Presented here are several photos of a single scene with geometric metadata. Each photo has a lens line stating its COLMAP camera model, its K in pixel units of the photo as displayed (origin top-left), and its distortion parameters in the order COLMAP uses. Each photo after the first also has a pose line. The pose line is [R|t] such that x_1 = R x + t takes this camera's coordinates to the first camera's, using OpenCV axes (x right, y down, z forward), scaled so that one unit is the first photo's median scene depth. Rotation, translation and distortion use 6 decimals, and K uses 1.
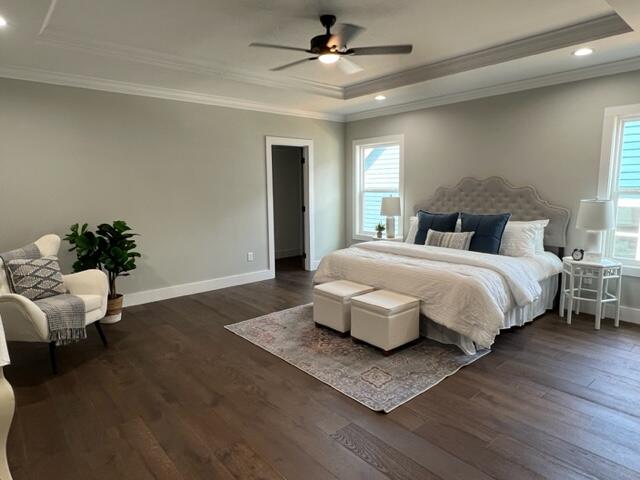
lens RADIAL K [[394.7, 0, 320.1], [0, 394.7, 240.4], [0, 0, 1]] dist [0.003753, 0.000026]
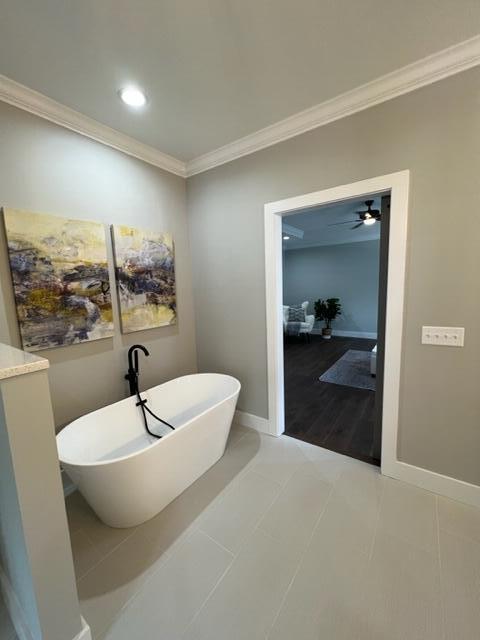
lens RADIAL K [[256.1, 0, 240.3], [0, 256.1, 319.8], [0, 0, 1]] dist [-0.004784, -0.000574]
pose [[0.235189, 0.127929, -0.963494, 0.917570], [-0.098018, 0.989368, 0.107438, -0.032493], [0.966995, 0.069171, 0.245227, 0.071659]]
